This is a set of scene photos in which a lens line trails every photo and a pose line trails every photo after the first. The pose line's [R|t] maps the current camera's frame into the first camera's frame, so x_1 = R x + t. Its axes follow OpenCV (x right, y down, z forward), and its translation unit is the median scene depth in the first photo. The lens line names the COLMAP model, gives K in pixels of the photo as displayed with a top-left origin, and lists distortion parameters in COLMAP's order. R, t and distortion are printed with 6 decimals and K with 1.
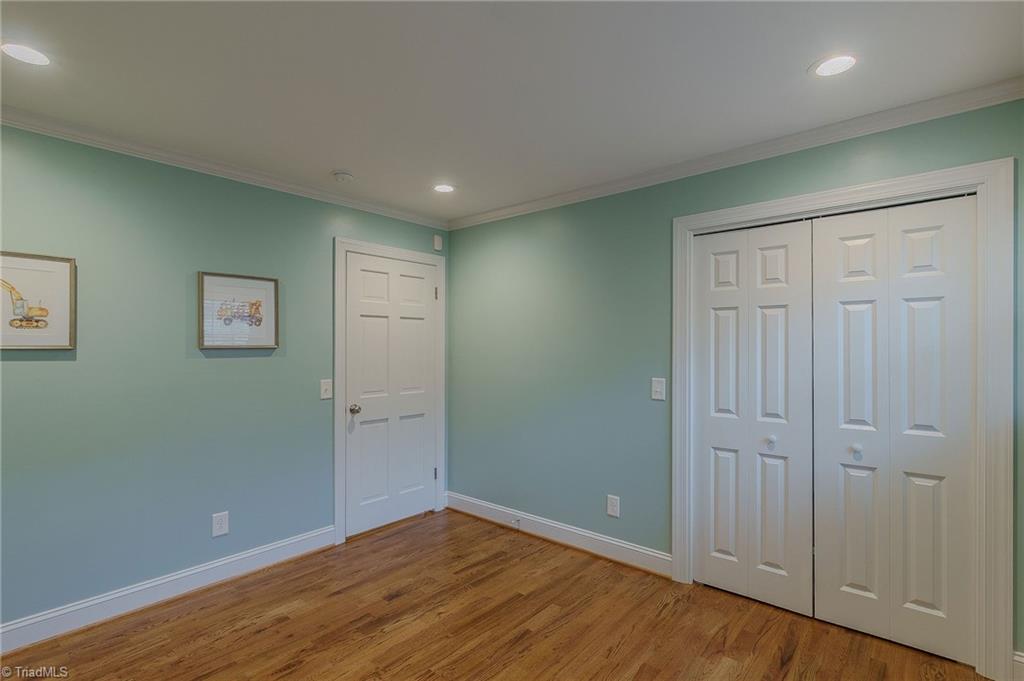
lens RADIAL K [[485.8, 0, 512.3], [0, 485.8, 341.0], [0, 0, 1]] dist [-0.001818, 0.000388]
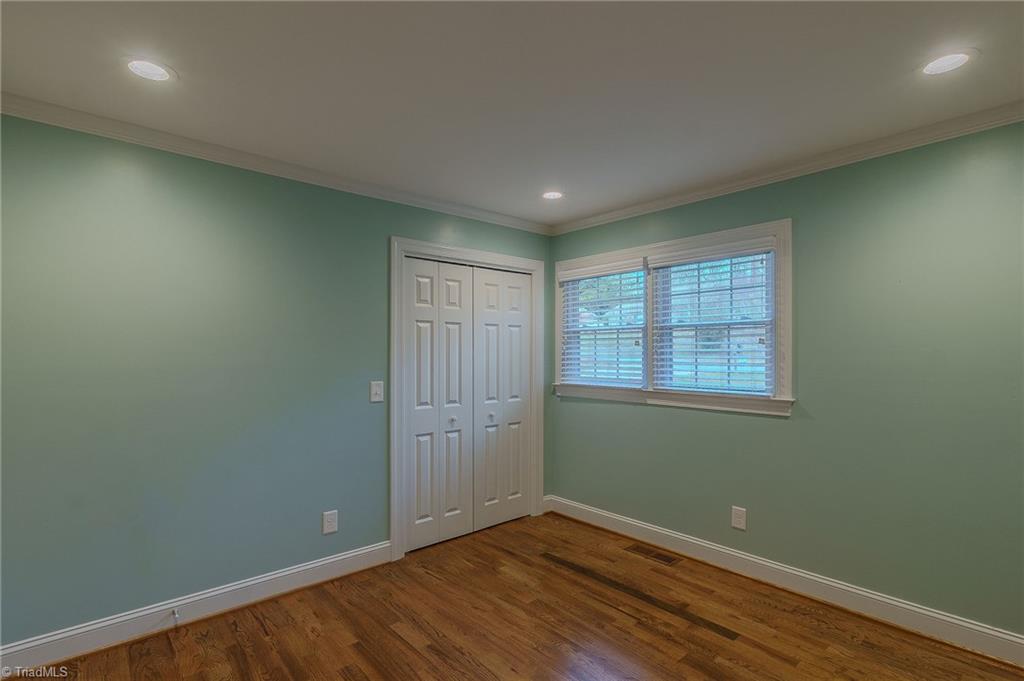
lens RADIAL K [[485.8, 0, 514.8], [0, 485.8, 351.3], [0, 0, 1]] dist [-0.001818, 0.000388]
pose [[0.135680, 0.003697, 0.990746, -0.769891], [-0.016003, 0.999871, -0.001539, 0.008225], [-0.990623, -0.015646, 0.135722, 0.605228]]
